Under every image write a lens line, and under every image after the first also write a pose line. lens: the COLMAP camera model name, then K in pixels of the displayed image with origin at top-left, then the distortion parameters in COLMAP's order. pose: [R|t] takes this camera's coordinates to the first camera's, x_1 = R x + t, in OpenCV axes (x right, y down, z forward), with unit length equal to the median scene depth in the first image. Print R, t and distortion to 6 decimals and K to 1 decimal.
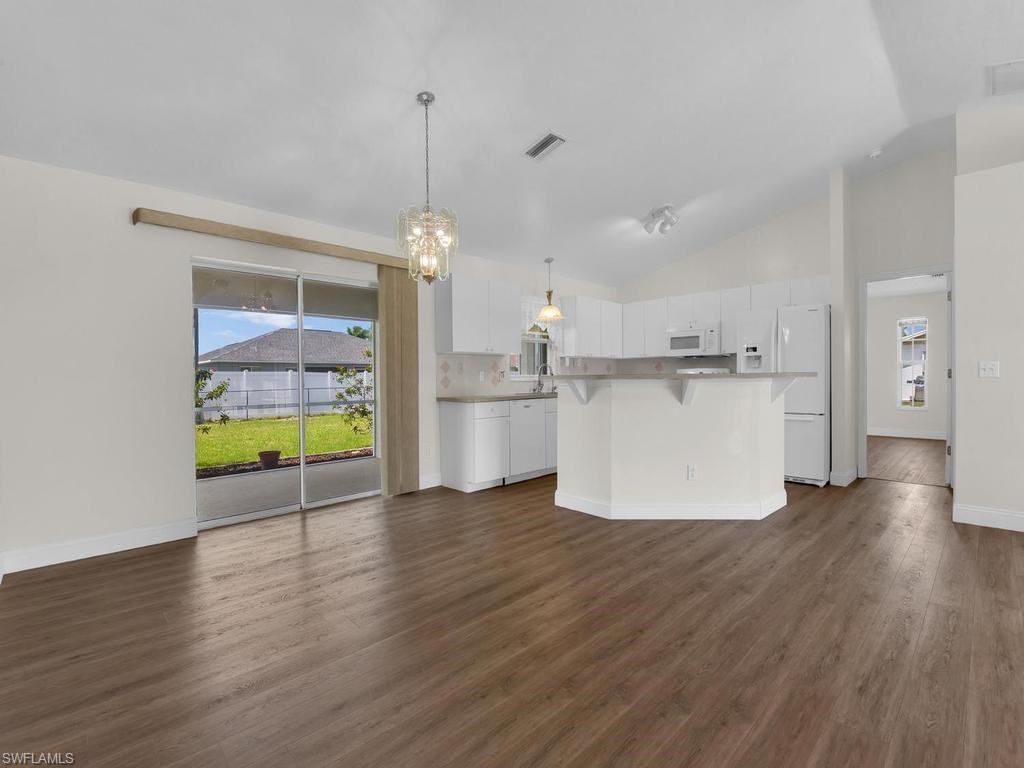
lens RADIAL K [[469.6, 0, 517.2], [0, 469.6, 382.1], [0, 0, 1]] dist [0.002151, -0.006827]
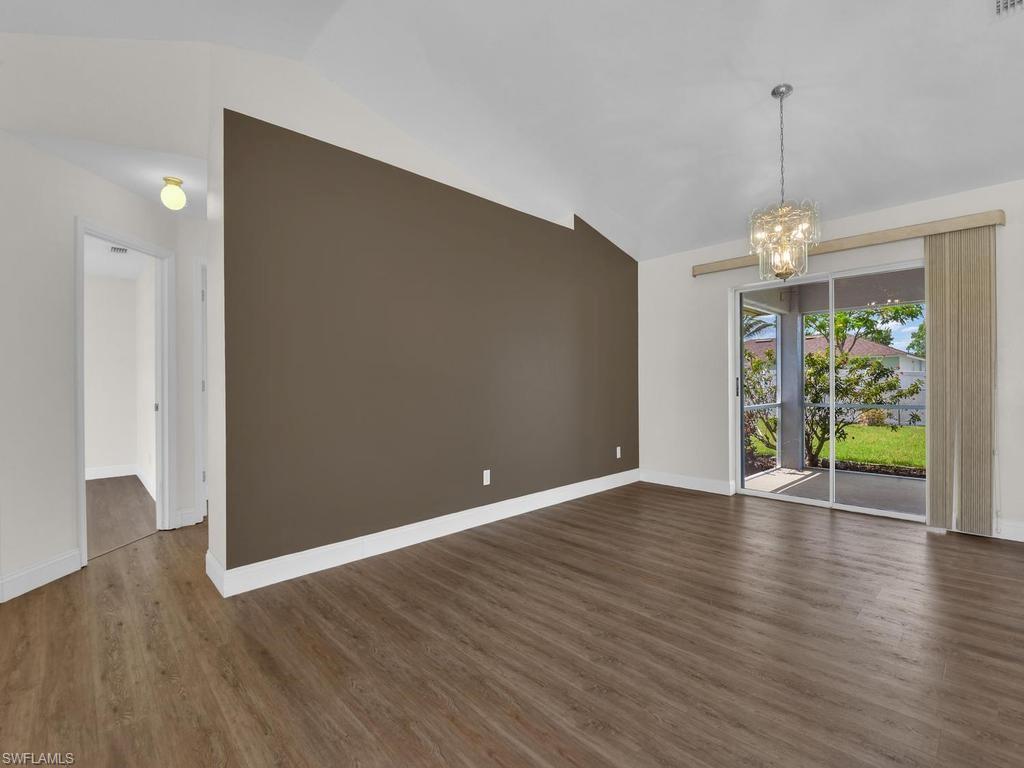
lens RADIAL K [[471.4, 0, 506.1], [0, 471.4, 380.3], [0, 0, 1]] dist [-0.000026, 0.000782]
pose [[-0.022534, 0.009617, -0.999700, 0.790956], [-0.003084, 0.999948, 0.009689, -0.013263], [0.999741, 0.003301, -0.022503, 0.454774]]
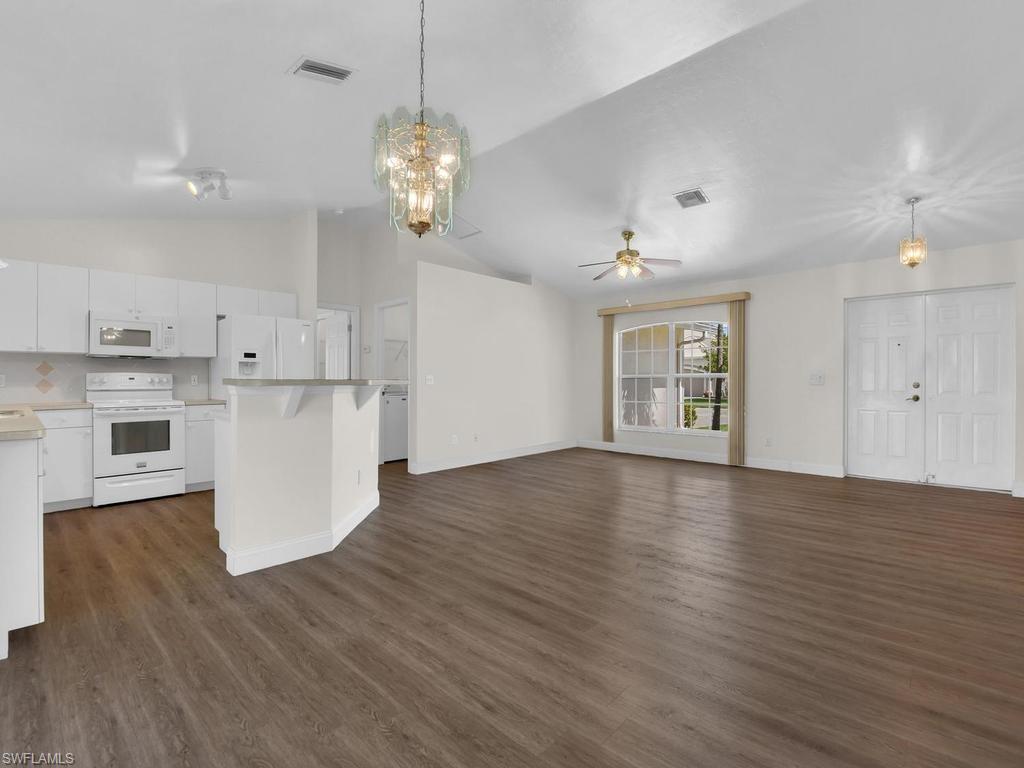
lens RADIAL K [[471.4, 0, 506.1], [0, 471.4, 380.3], [0, 0, 1]] dist [-0.000026, 0.000782]
pose [[-0.029574, 0.011246, 0.999499, -0.847311], [0.015675, 0.999819, -0.010786, 0.000734], [-0.999440, 0.015348, -0.029745, 0.907392]]
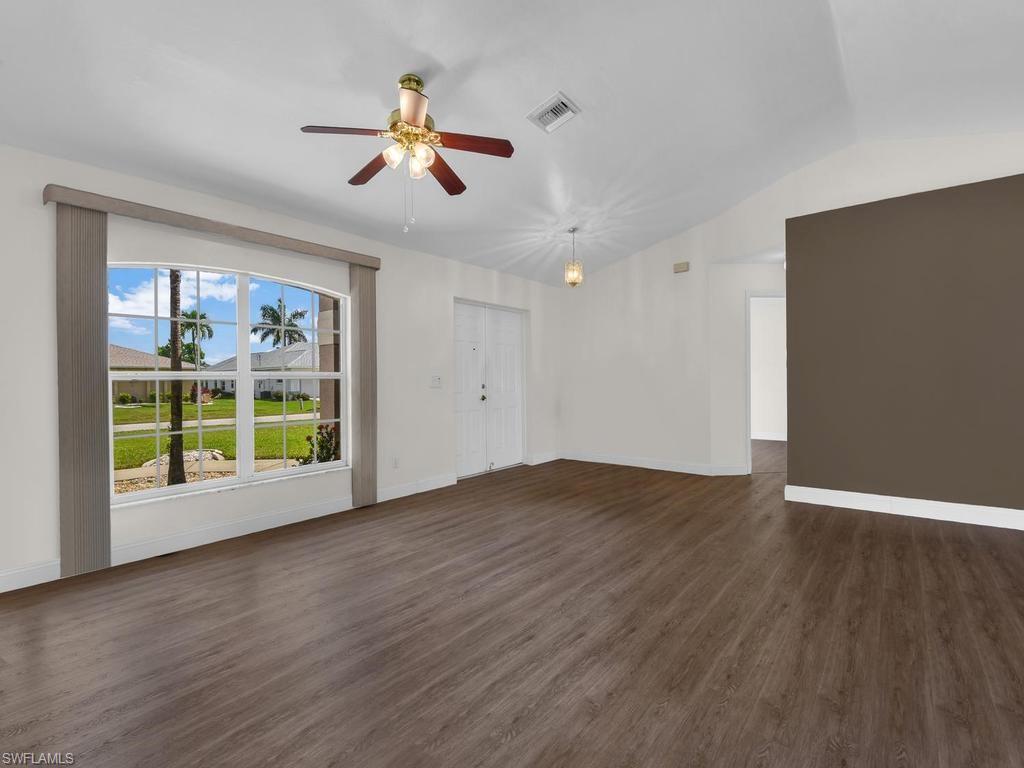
lens RADIAL K [[475.4, 0, 515.2], [0, 475.4, 386.2], [0, 0, 1]] dist [0.003547, -0.011669]
pose [[-0.993347, 0.017621, -0.113801, 0.970237], [0.015014, 0.999606, 0.023726, -0.021463], [0.114175, 0.021859, -0.993220, 1.324687]]
